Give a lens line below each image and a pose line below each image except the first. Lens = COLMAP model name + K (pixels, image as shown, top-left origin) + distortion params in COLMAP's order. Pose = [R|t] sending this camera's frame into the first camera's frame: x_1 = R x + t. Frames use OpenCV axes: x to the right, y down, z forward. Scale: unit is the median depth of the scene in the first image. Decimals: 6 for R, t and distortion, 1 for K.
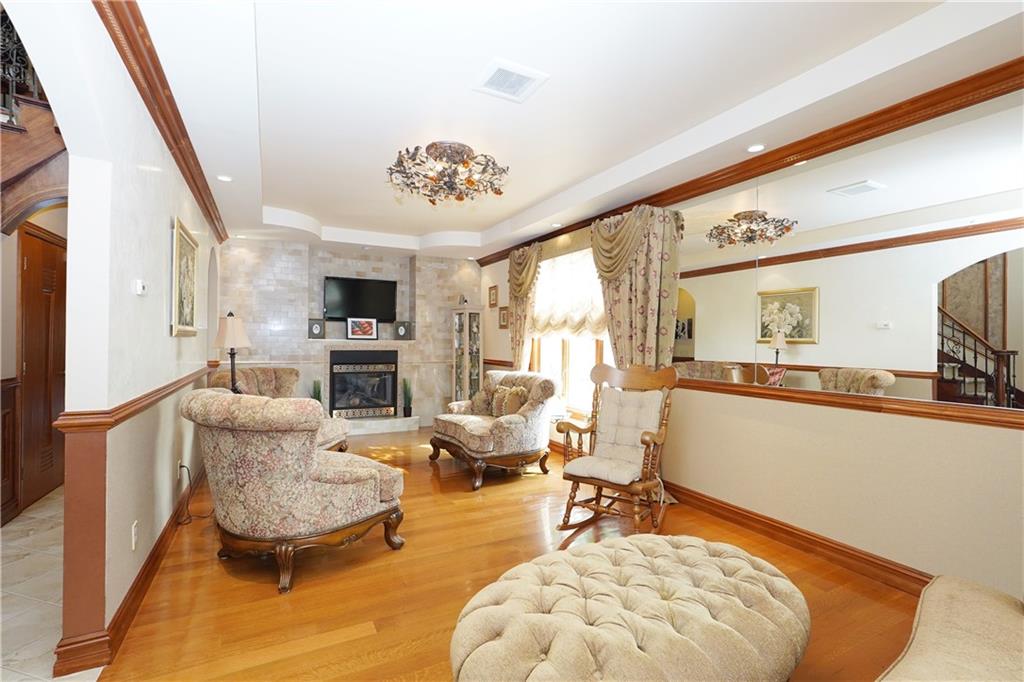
lens RADIAL K [[469.4, 0, 515.6], [0, 469.4, 340.0], [0, 0, 1]] dist [-0.000738, 0.000201]
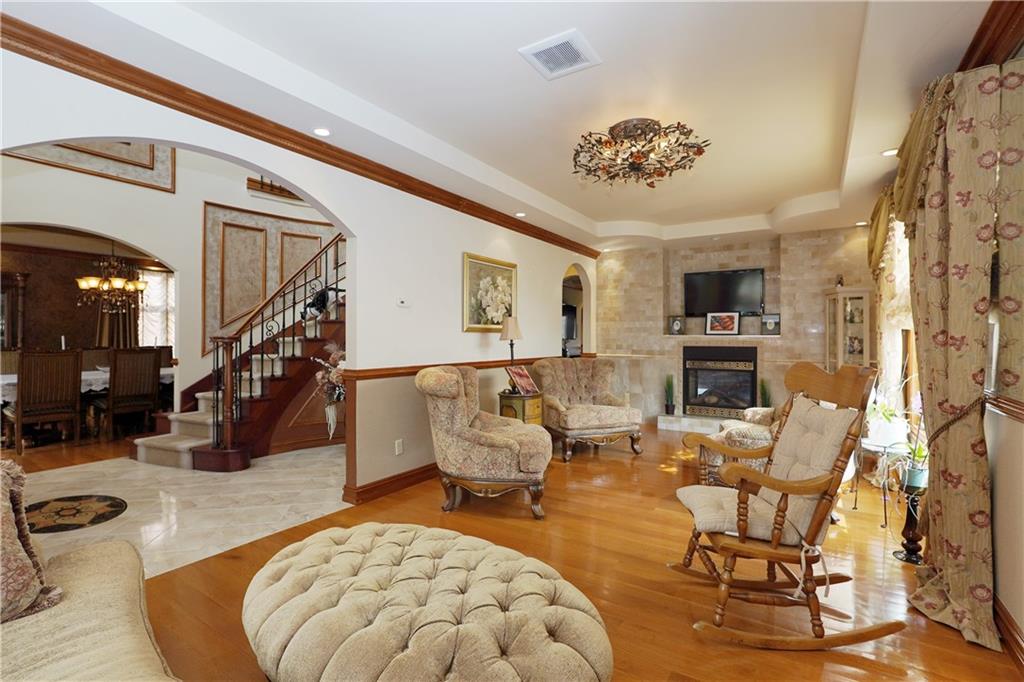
lens RADIAL K [[469.4, 0, 515.6], [0, 469.4, 340.0], [0, 0, 1]] dist [-0.000738, 0.000201]
pose [[0.493309, -0.003656, -0.869846, 0.310187], [0.002899, 0.999993, -0.002559, 0.010671], [0.869849, -0.001259, 0.493316, 0.183322]]
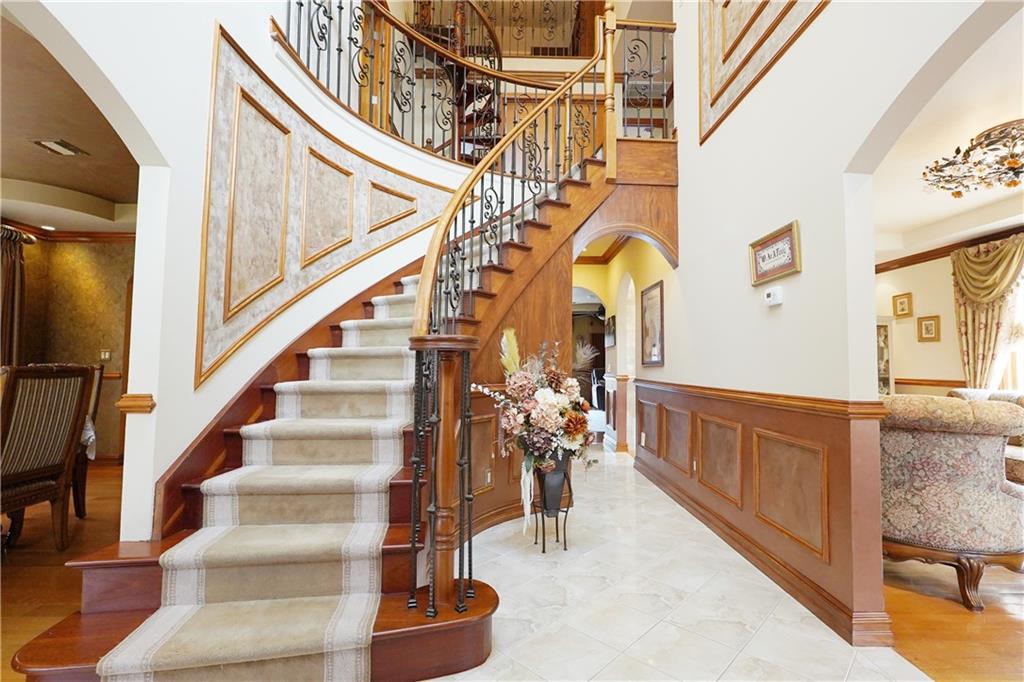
lens RADIAL K [[469.4, 0, 515.6], [0, 469.4, 340.0], [0, 0, 1]] dist [-0.000738, 0.000201]
pose [[0.898211, -0.022879, -0.438968, -0.332567], [-0.001668, 0.998460, -0.055453, 0.021004], [0.439561, 0.050541, 0.896790, -0.096397]]
